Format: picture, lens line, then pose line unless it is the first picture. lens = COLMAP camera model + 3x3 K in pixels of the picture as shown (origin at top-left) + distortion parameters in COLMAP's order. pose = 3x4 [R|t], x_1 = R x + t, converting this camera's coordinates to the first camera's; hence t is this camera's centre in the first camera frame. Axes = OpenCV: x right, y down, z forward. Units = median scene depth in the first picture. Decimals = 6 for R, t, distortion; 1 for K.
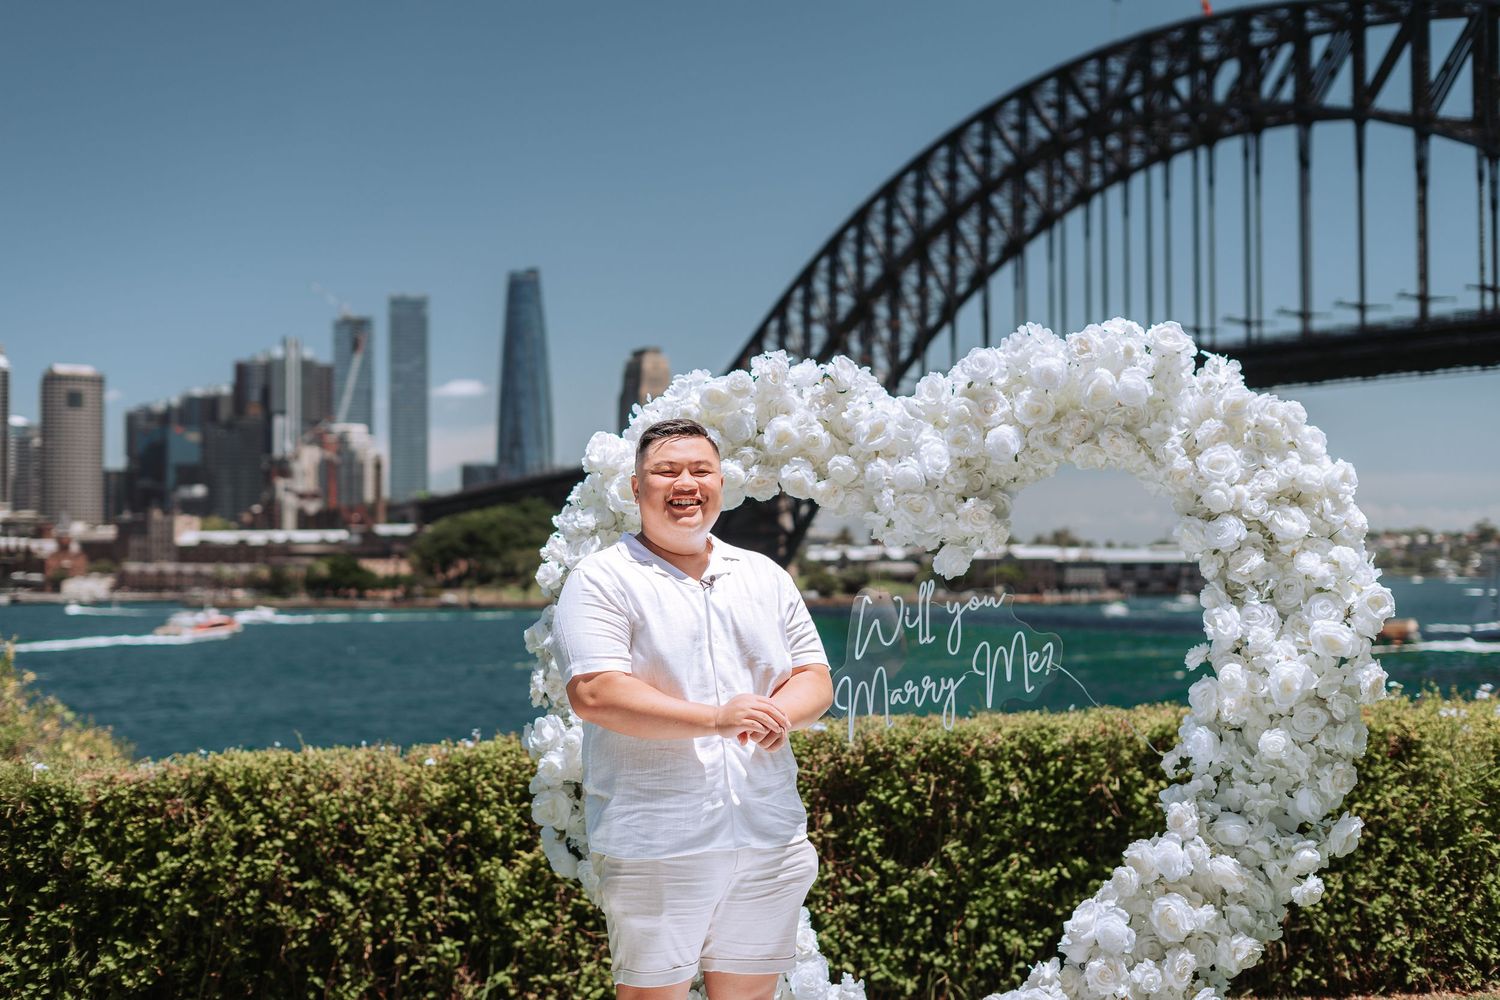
lens RADIAL K [[2218.0, 0, 744.3], [0, 2218.0, 552.5], [0, 0, 1]] dist [0.003675, 0.004753]
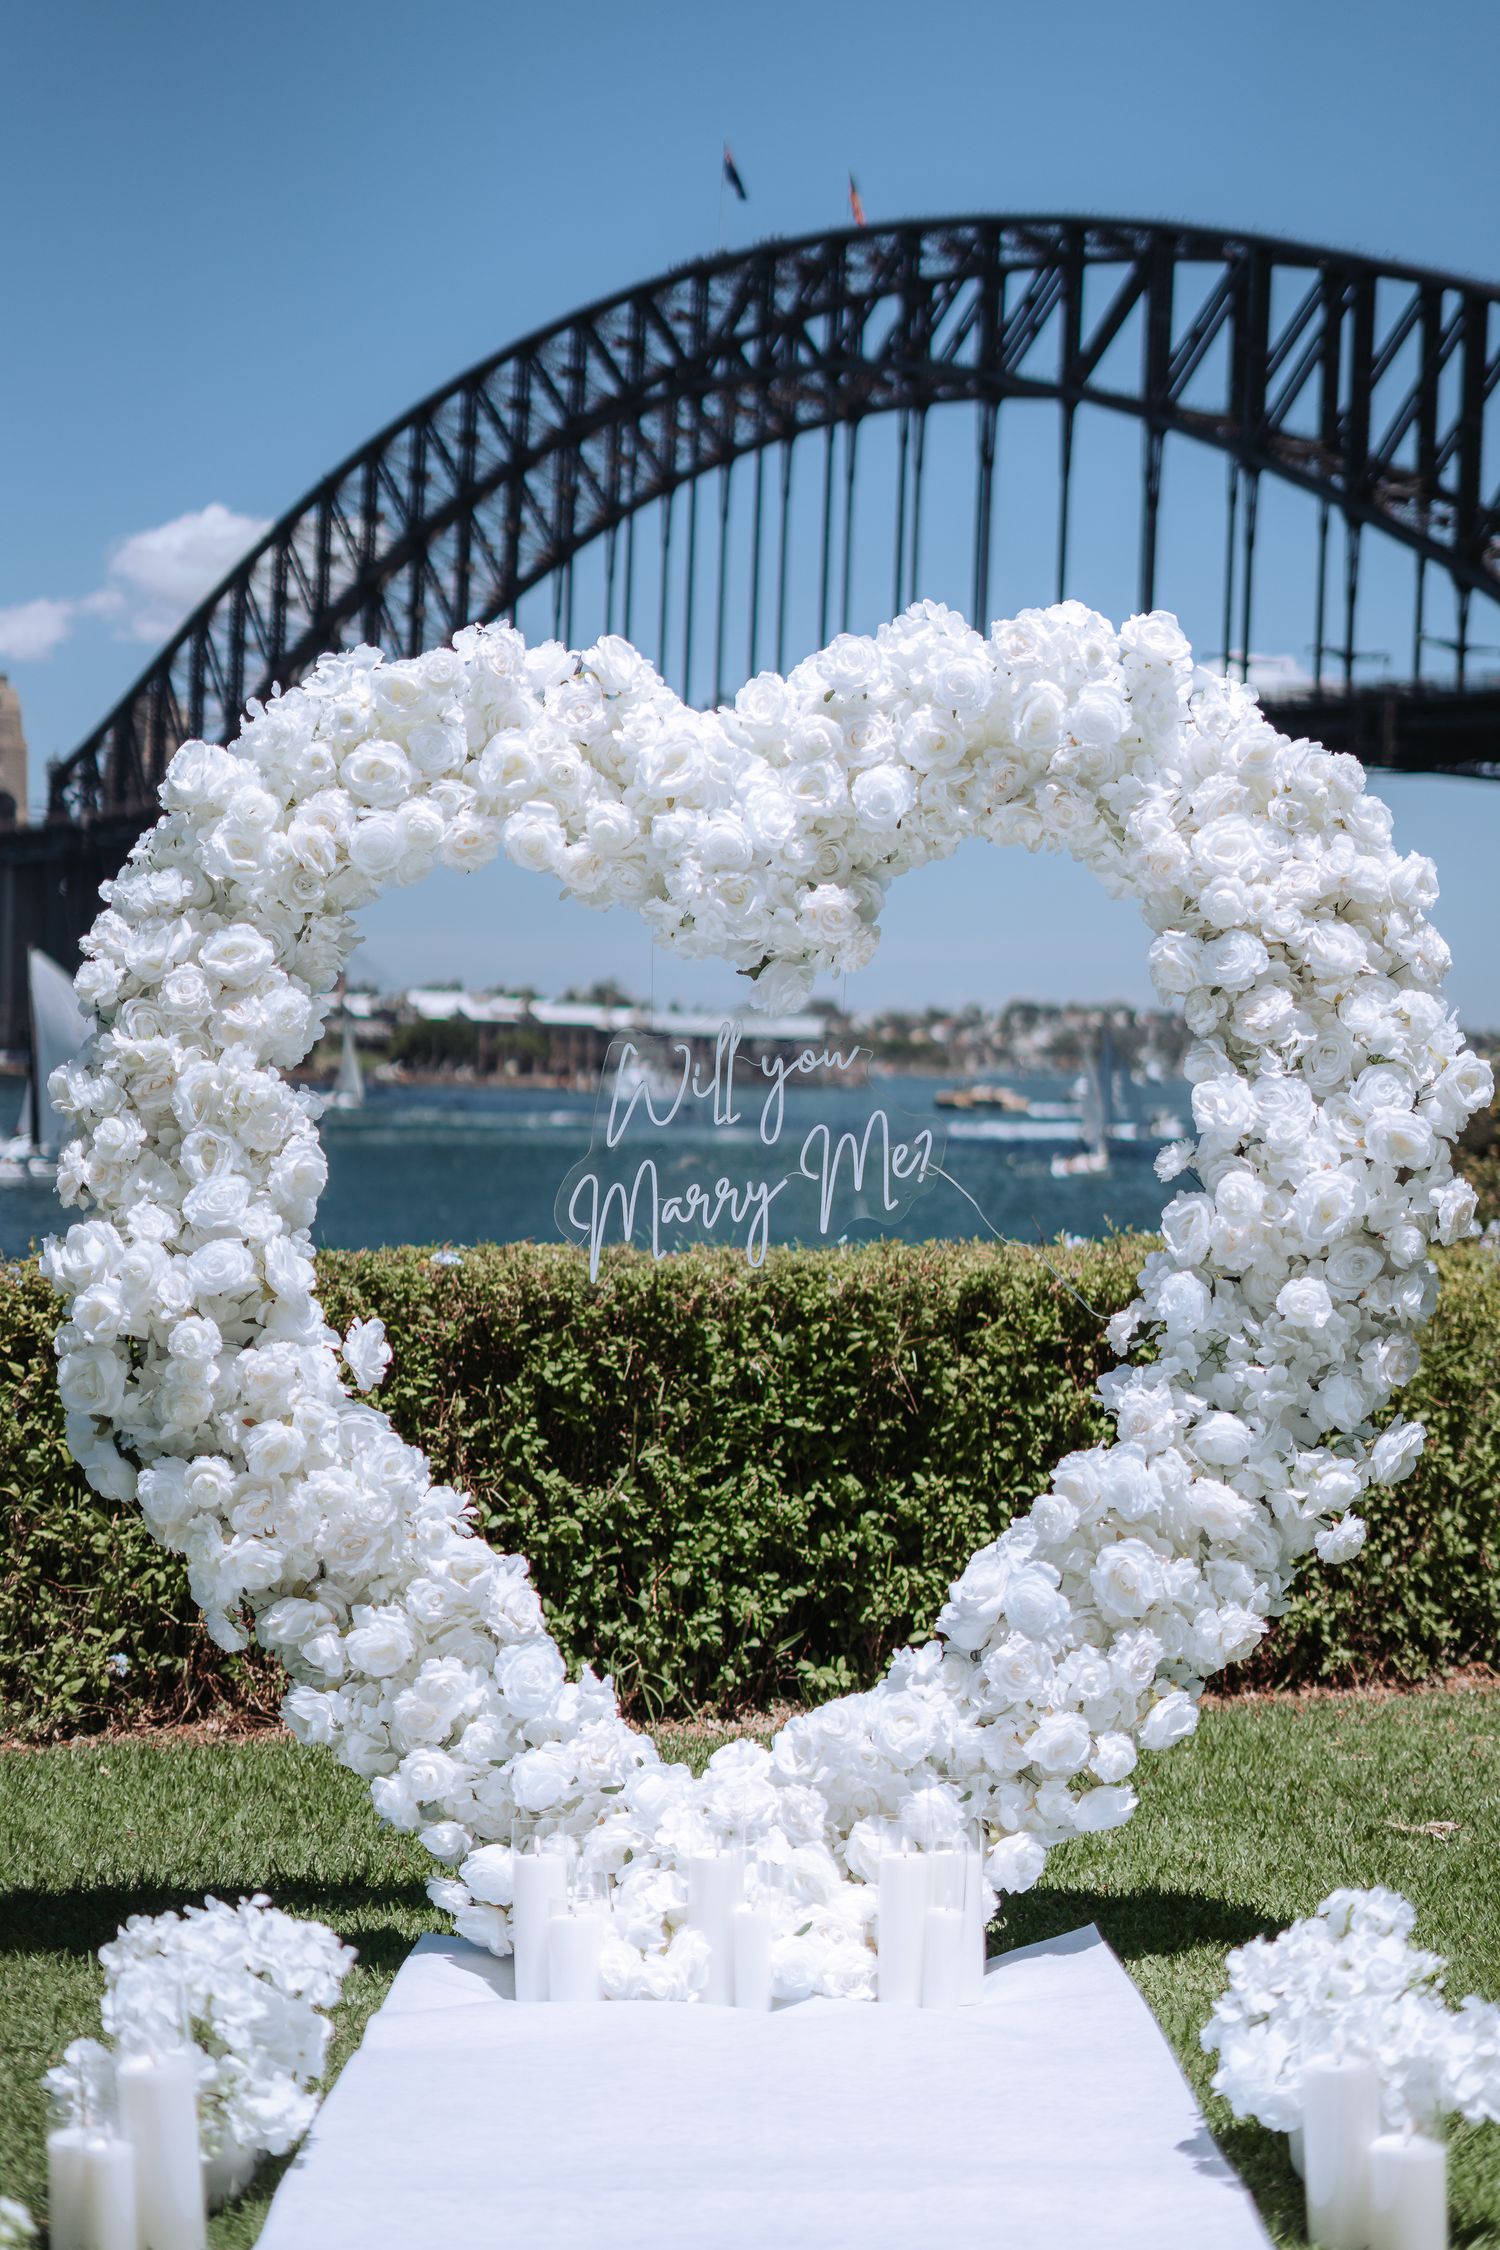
lens RADIAL K [[3304.1, 0, 751.3], [0, 3304.1, 1175.7], [0, 0, 1]] dist [0.005126, 0.022866]
pose [[0.980857, 0.033613, 0.191808, -0.061240], [-0.043084, 0.998038, 0.045424, 0.010240], [-0.189905, -0.052819, 0.980381, 0.083160]]
